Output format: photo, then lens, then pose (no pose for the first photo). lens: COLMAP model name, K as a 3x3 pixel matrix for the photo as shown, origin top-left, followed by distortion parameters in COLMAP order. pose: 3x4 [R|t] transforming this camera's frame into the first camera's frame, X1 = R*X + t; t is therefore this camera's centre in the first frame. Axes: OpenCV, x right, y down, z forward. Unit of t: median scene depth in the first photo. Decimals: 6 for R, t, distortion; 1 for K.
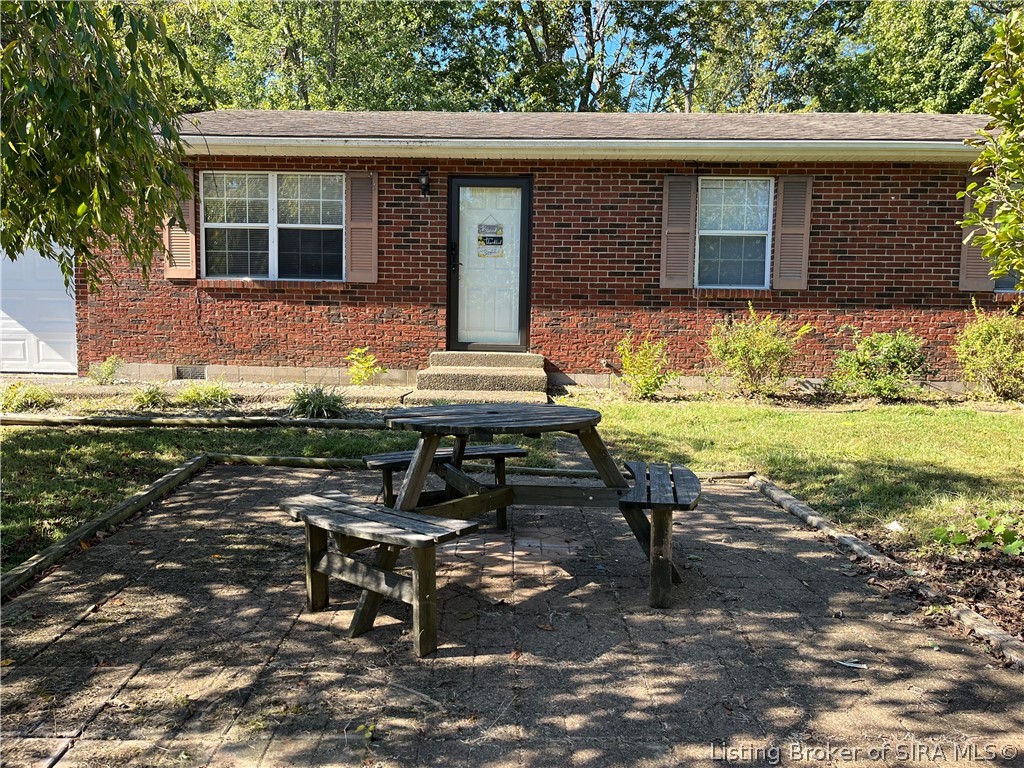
lens RADIAL K [[774.8, 0, 503.5], [0, 774.8, 392.0], [0, 0, 1]] dist [0.061750, -0.080397]
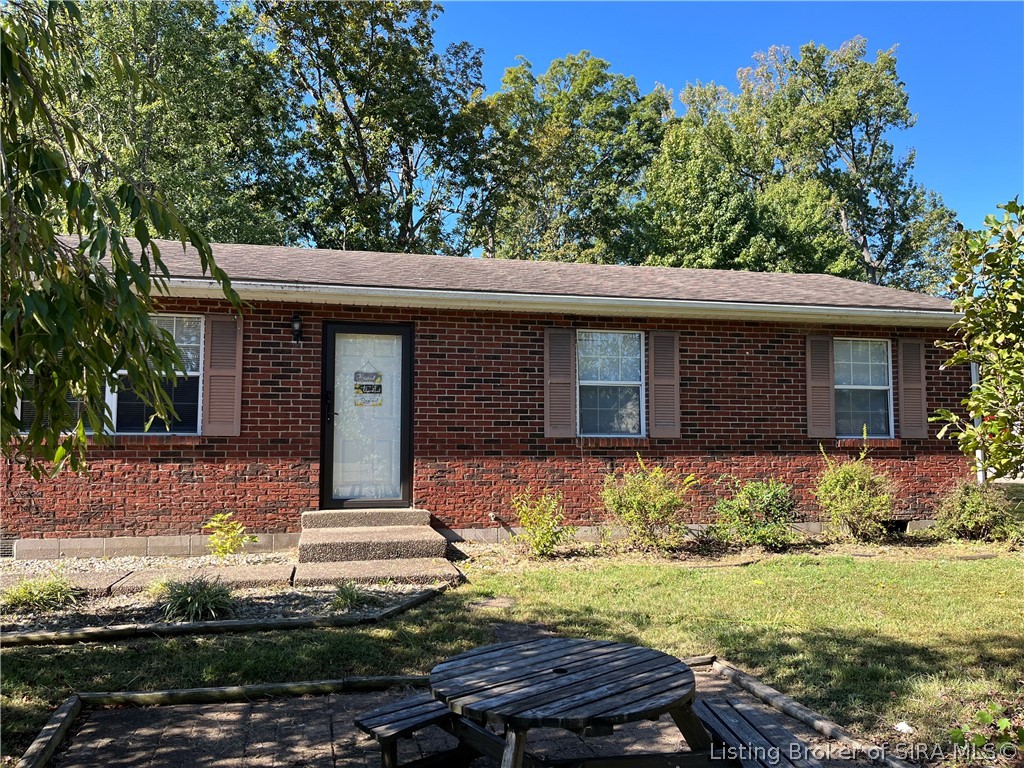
lens RADIAL K [[774.8, 0, 504.9], [0, 774.8, 392.1], [0, 0, 1]] dist [0.061750, -0.080397]
pose [[0.965805, -0.000098, 0.259270, -0.102073], [0.037796, 0.989370, -0.140419, -0.054254], [-0.256500, 0.145417, 0.955542, 0.064316]]
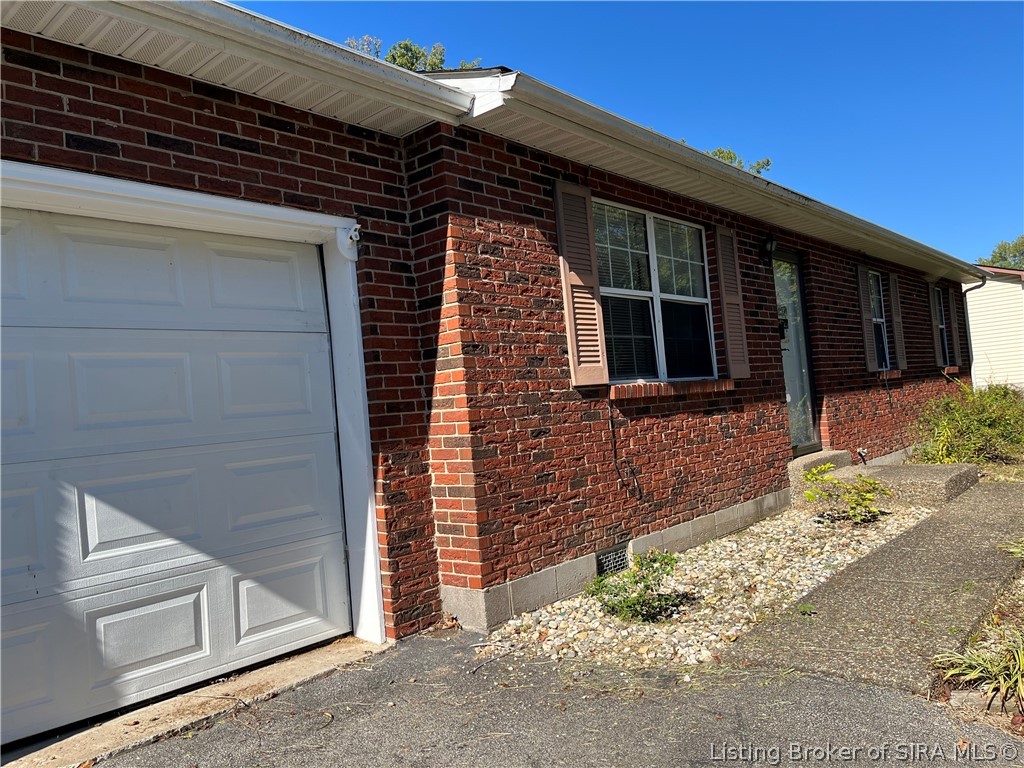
lens RADIAL K [[774.8, 0, 511.7], [0, 774.8, 386.6], [0, 0, 1]] dist [0.061750, -0.080397]
pose [[0.609155, -0.044145, 0.791822, -0.882427], [0.163626, 0.983963, -0.071022, -0.118548], [-0.775988, 0.172826, 0.606609, 0.740215]]
